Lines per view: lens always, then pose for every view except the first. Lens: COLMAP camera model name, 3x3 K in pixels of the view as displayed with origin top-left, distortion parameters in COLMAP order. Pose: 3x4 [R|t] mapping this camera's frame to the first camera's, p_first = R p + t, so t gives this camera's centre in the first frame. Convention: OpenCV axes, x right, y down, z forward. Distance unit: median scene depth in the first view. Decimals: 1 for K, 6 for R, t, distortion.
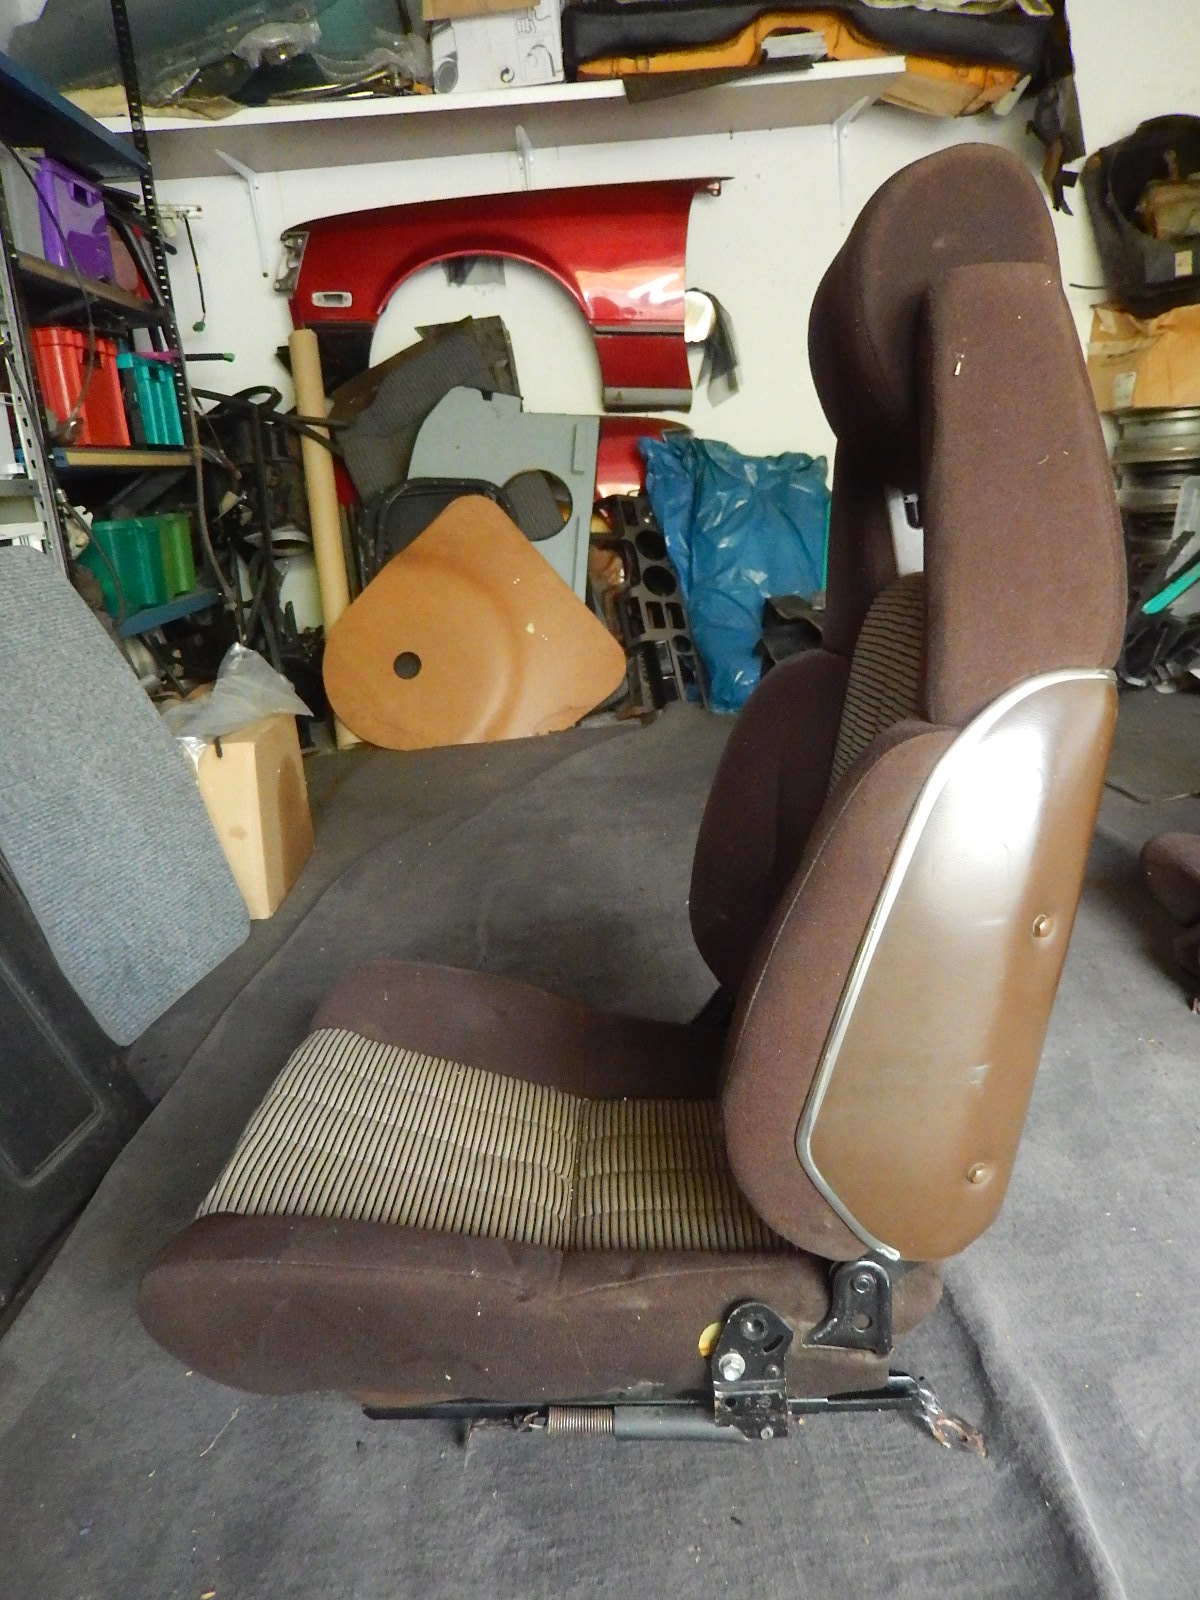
lens RADIAL K [[1208.1, 0, 600.0], [0, 1208.1, 800.0], [0, 0, 1]] dist [-0.000580, 0.000161]
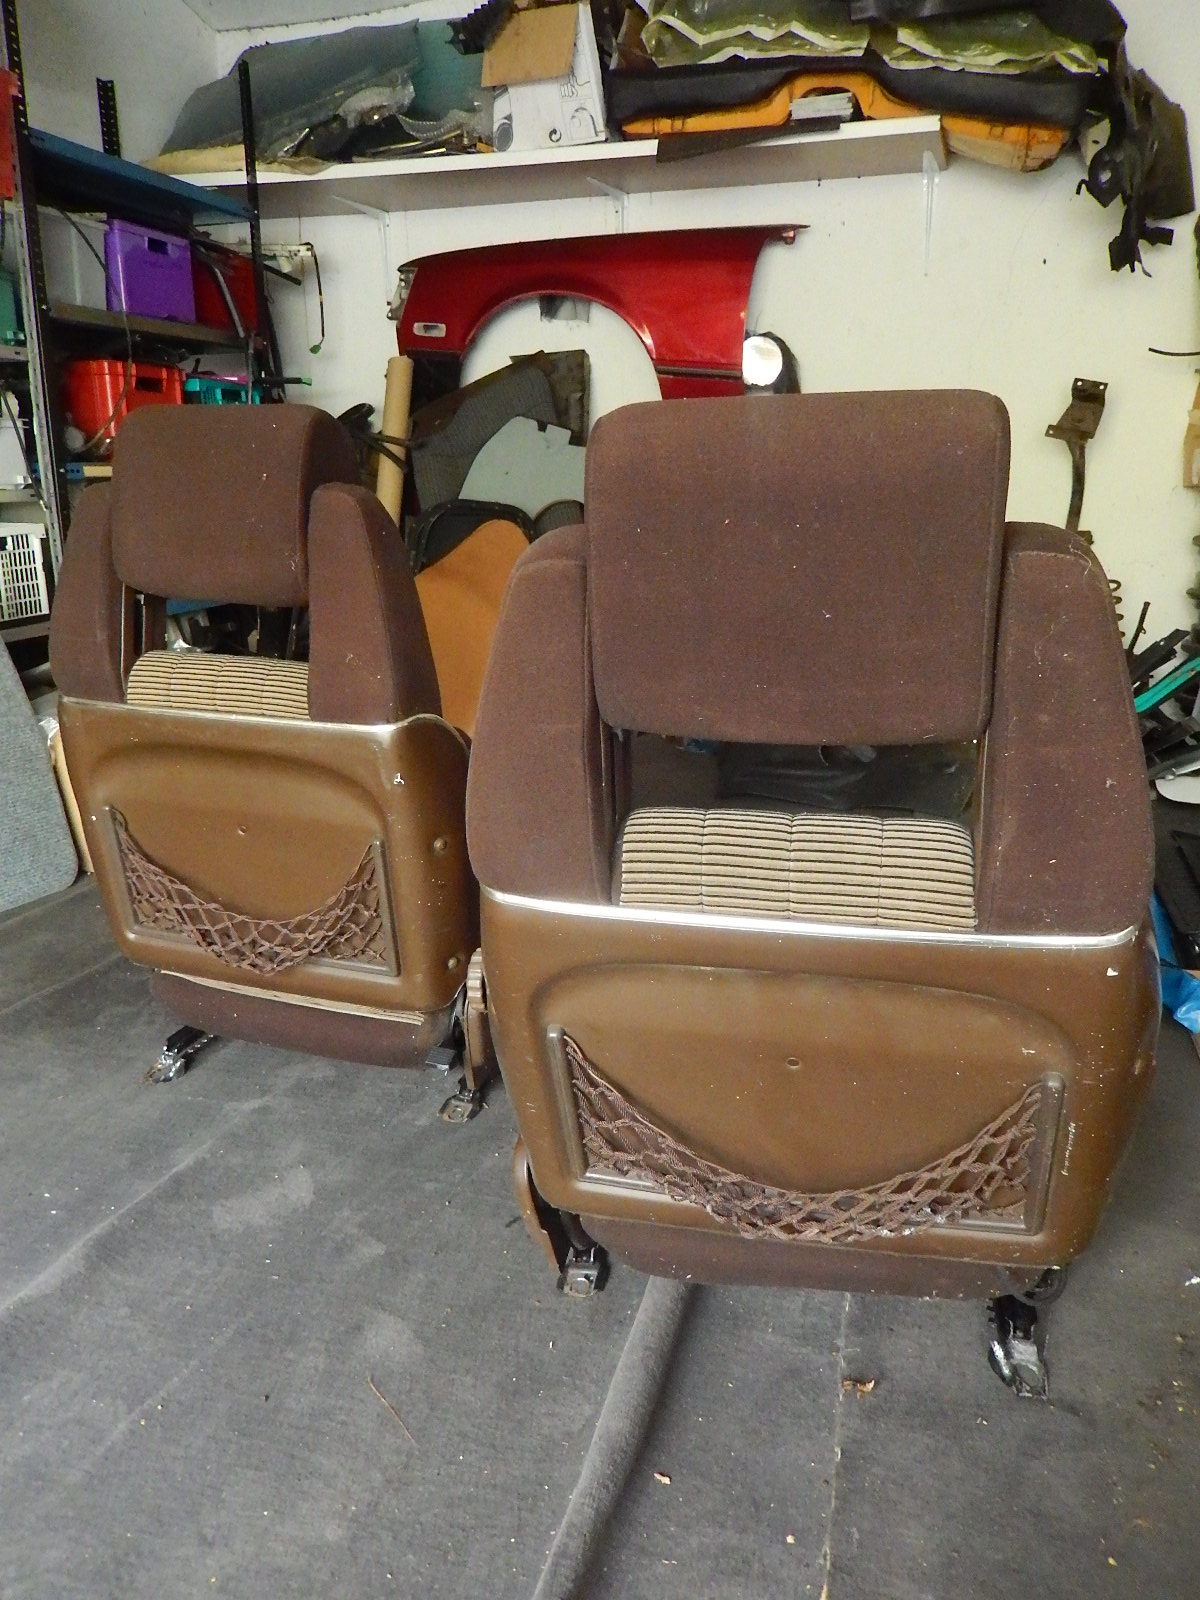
lens RADIAL K [[1208.1, 0, 600.0], [0, 1208.1, 800.0], [0, 0, 1]] dist [-0.000580, 0.000161]
pose [[0.947640, 0.153480, -0.280039, 0.331814], [-0.149636, 0.988115, 0.035190, -0.058175], [0.282112, 0.008557, 0.959343, -0.010150]]
